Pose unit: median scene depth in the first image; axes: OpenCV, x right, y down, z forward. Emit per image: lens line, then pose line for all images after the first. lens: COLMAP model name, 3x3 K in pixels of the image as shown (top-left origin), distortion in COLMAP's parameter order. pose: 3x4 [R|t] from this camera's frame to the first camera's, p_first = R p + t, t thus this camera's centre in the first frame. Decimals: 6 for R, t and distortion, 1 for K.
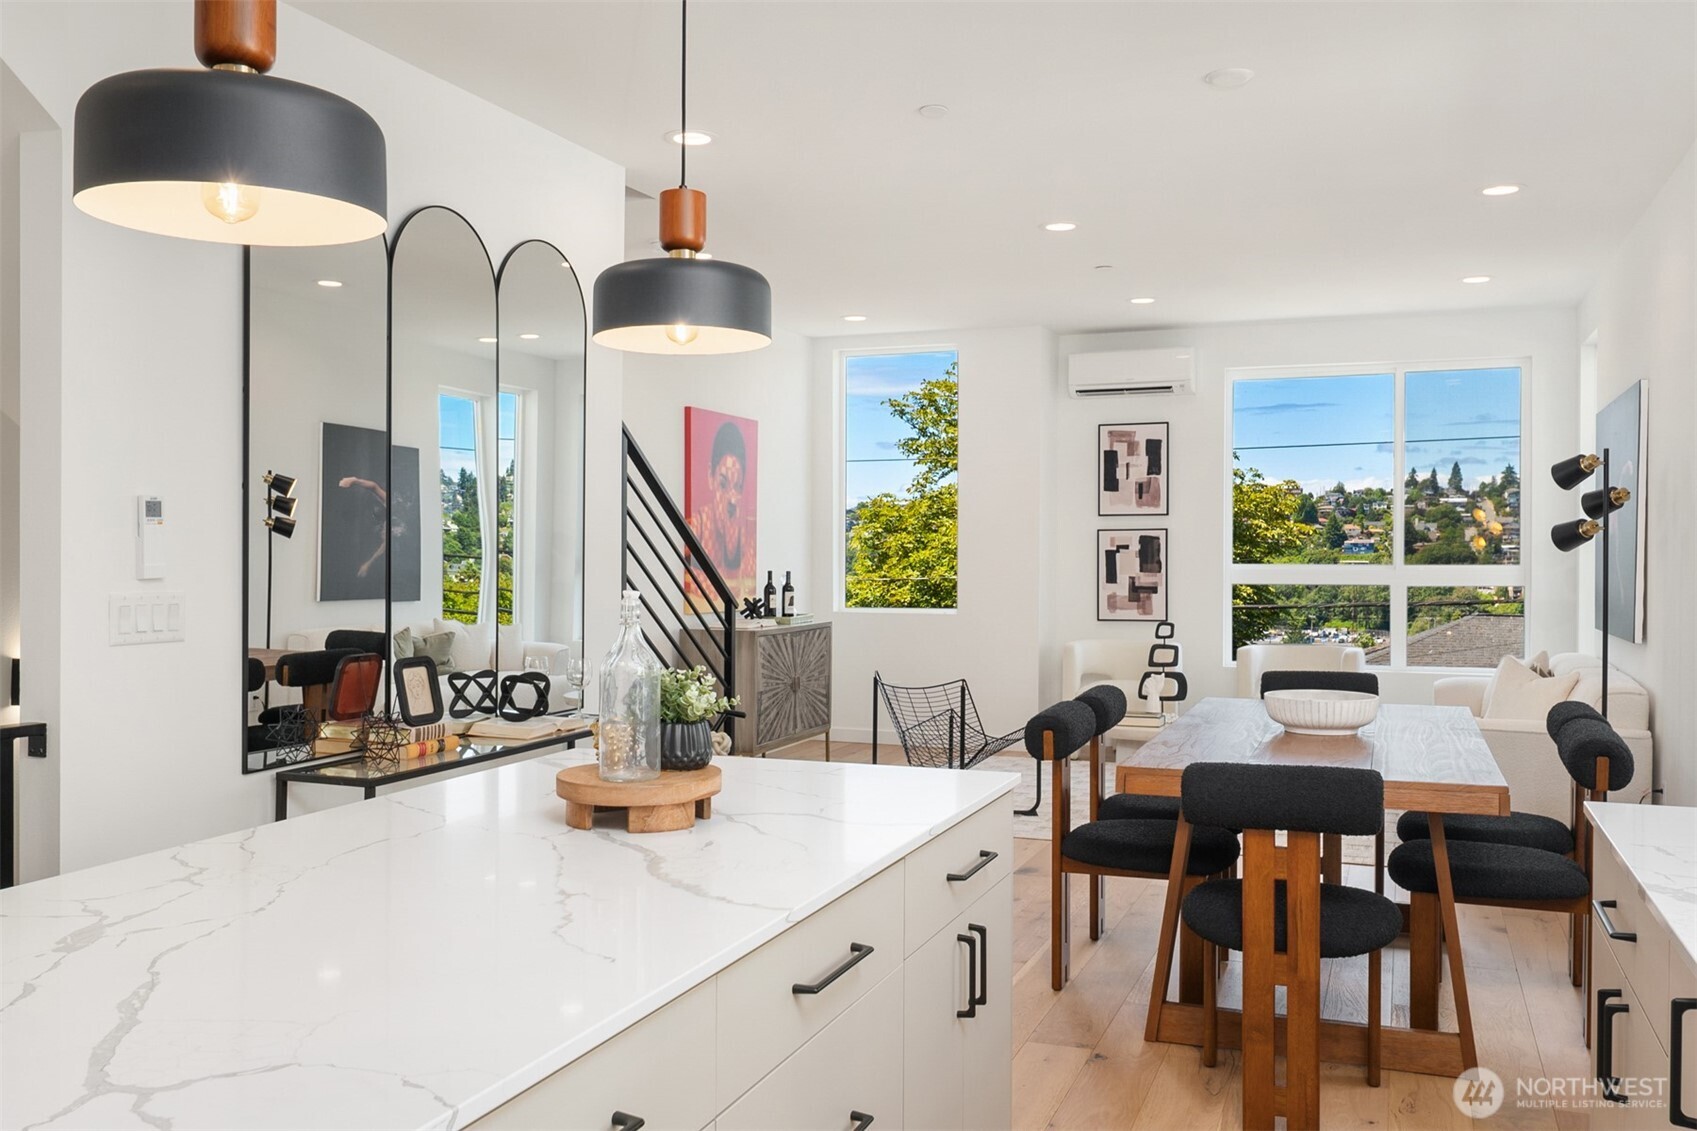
lens RADIAL K [[1449.7, 0, 776.9], [0, 1449.7, 578.4], [0, 0, 1]] dist [-0.032495, 0.014239]
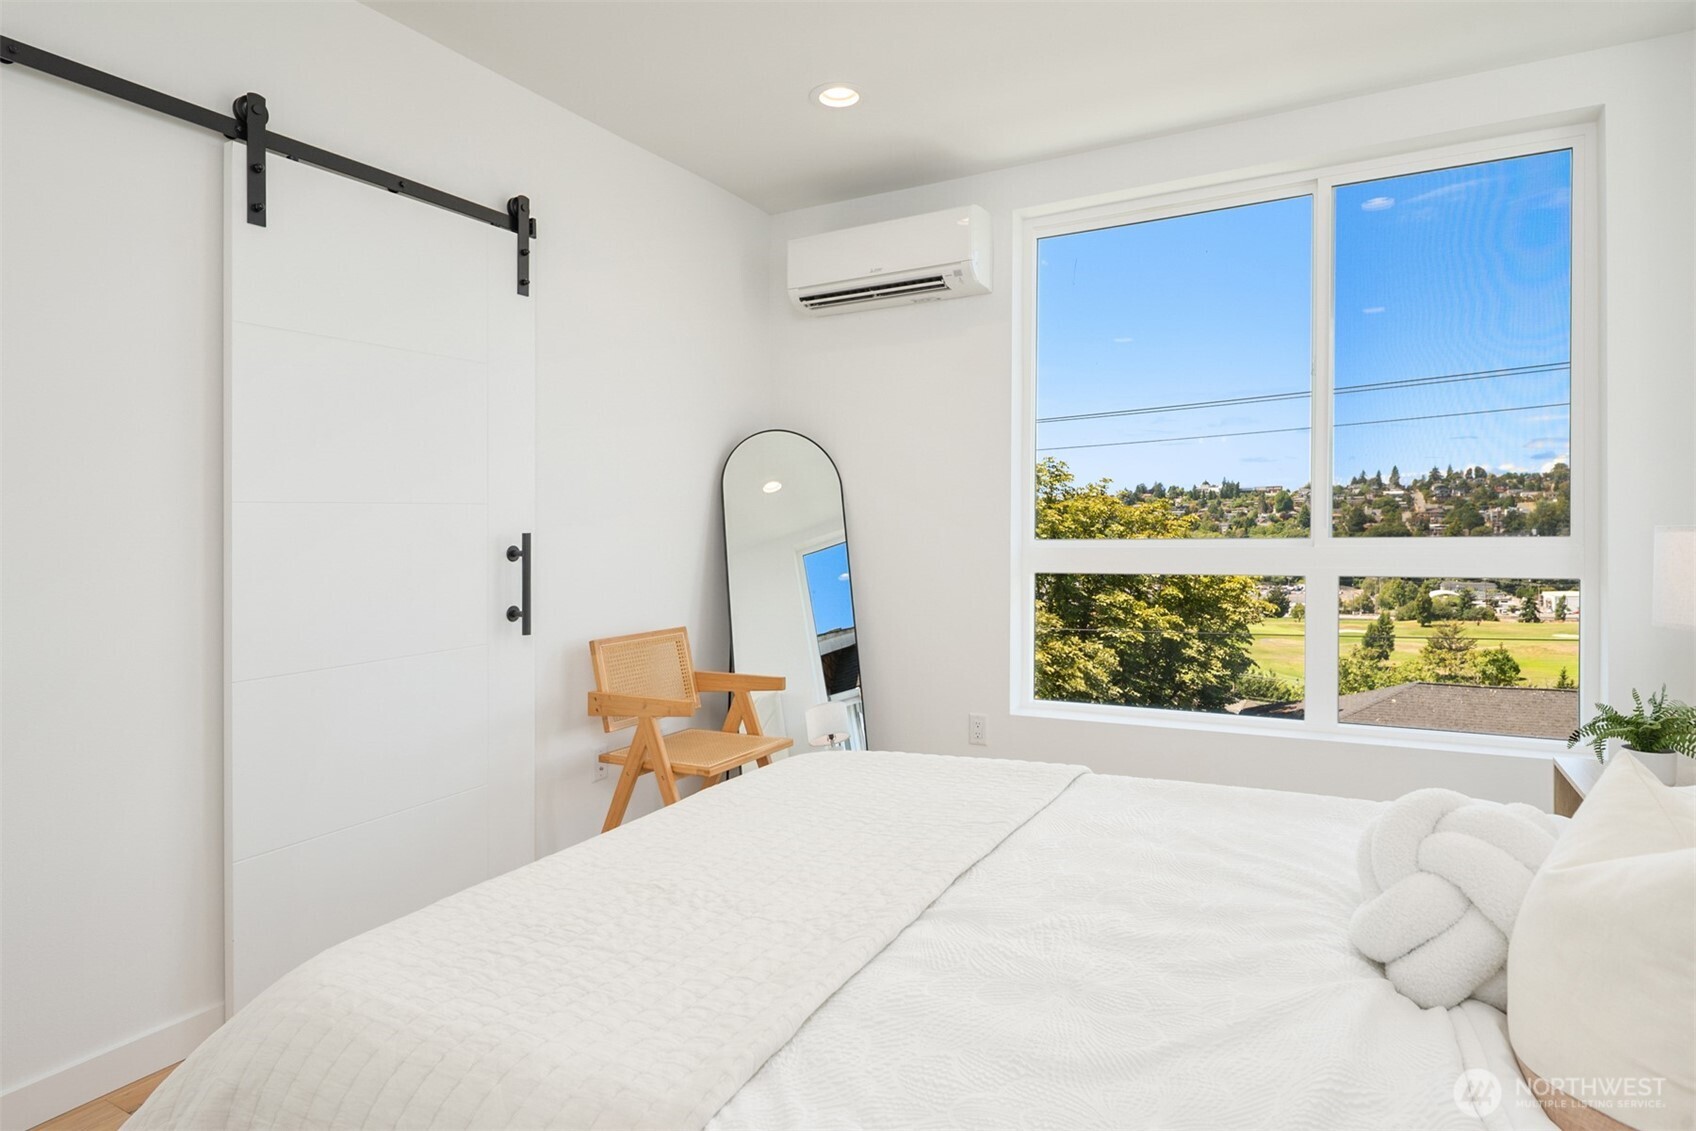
lens RADIAL K [[945.3, 0, 845.0], [0, 945.3, 570.8], [0, 0, 1]] dist [-0.002259, 0.004257]
pose [[0.996217, -0.010109, -0.086315, 0.267429], [0.011699, 0.999771, 0.017939, -0.005236], [0.086113, -0.018881, 0.996106, 0.593238]]
